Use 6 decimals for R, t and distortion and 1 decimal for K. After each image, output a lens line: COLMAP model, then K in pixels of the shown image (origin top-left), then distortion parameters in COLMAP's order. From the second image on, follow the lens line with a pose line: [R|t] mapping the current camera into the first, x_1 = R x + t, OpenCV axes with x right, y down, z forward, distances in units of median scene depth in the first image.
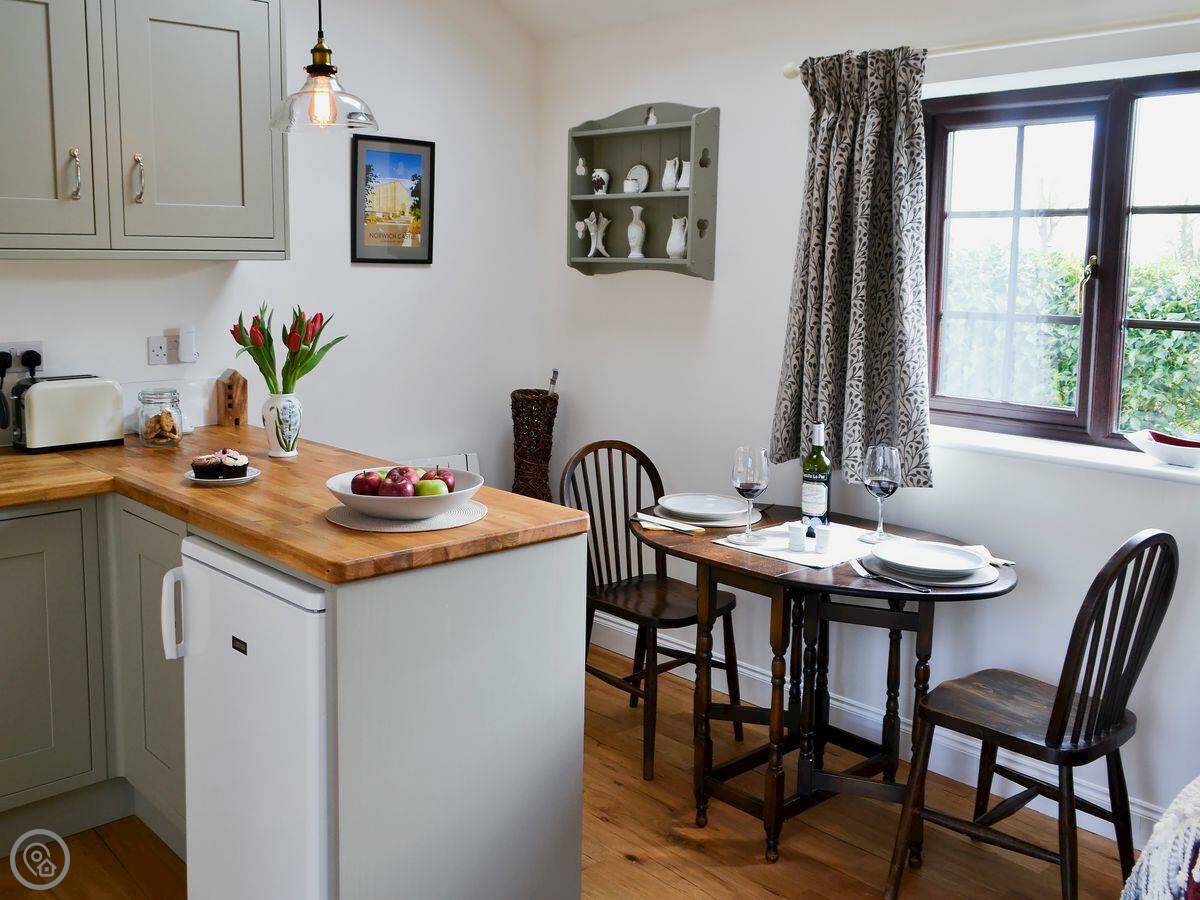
lens RADIAL K [[1090.4, 0, 596.8], [0, 1090.4, 420.1], [0, 0, 1]] dist [0.020478, -0.000639]
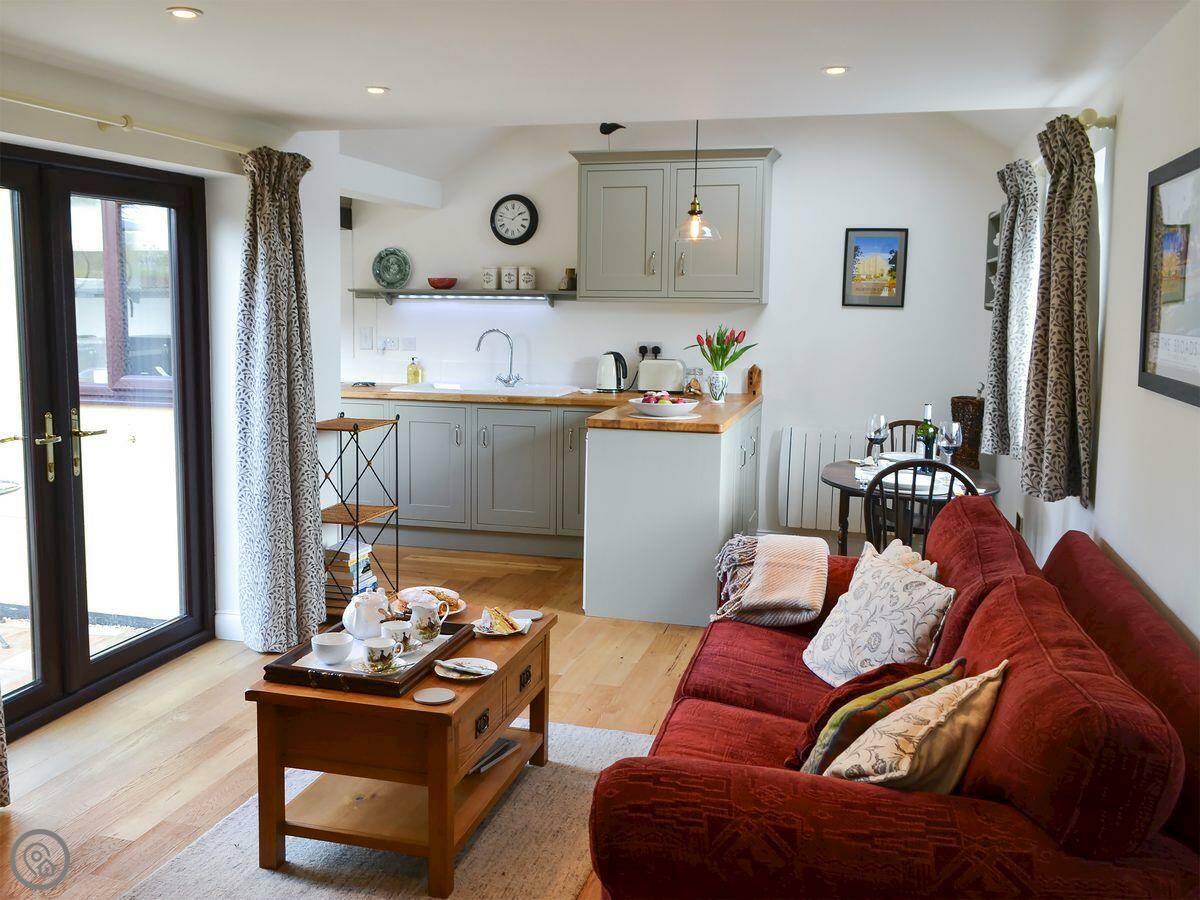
lens RADIAL K [[1090.4, 0, 596.8], [0, 1090.4, 420.1], [0, 0, 1]] dist [0.020478, -0.000639]
pose [[0.549425, 0.090743, -0.830601, 0.940894], [-0.133464, 0.990853, 0.019968, 0.041285], [0.824815, 0.099884, 0.556510, -0.193724]]
